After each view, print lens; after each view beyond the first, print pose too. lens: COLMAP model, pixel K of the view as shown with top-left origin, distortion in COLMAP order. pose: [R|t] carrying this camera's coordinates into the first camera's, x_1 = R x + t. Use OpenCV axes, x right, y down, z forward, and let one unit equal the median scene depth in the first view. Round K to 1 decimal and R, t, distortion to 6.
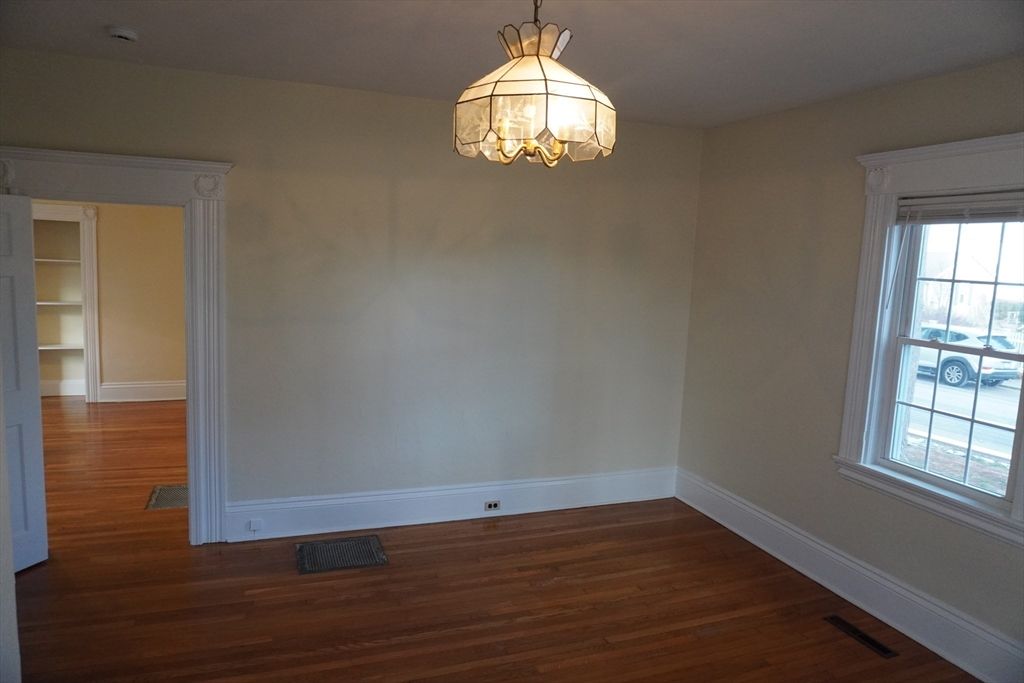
lens RADIAL K [[682.1, 0, 512.0], [0, 682.1, 341.5], [0, 0, 1]] dist [-0.040114, 0.027631]
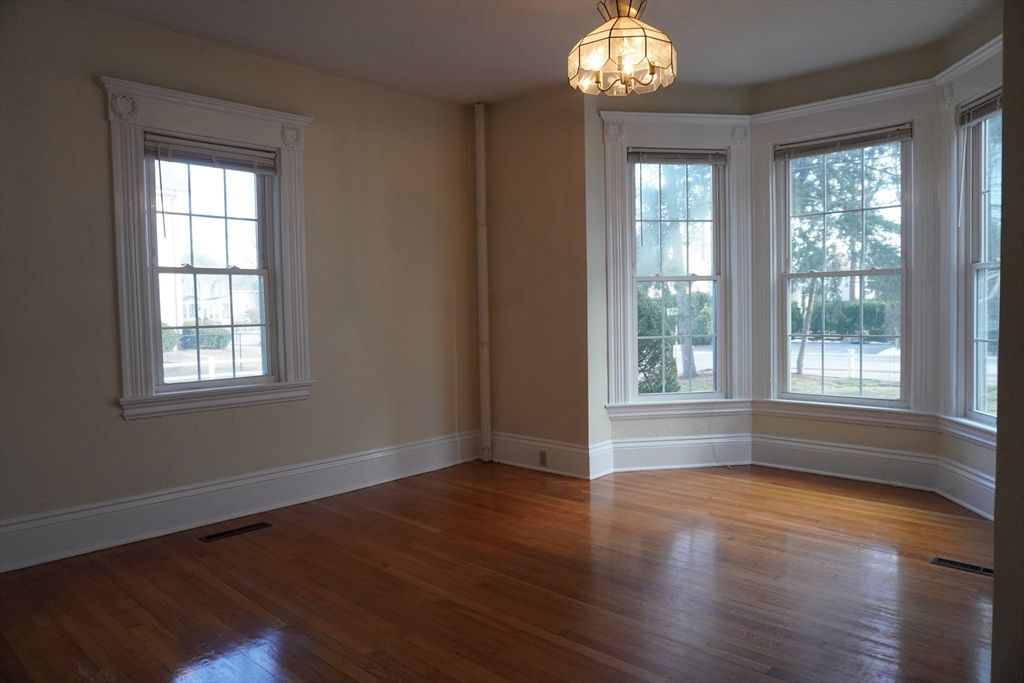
lens RADIAL K [[682.1, 0, 512.0], [0, 682.1, 341.5], [0, 0, 1]] dist [-0.040114, 0.027631]
pose [[-0.430990, -0.083828, 0.898455, -0.984010], [0.106292, 0.984027, 0.142800, 0.026609], [-0.896075, 0.157044, -0.415195, 1.512853]]
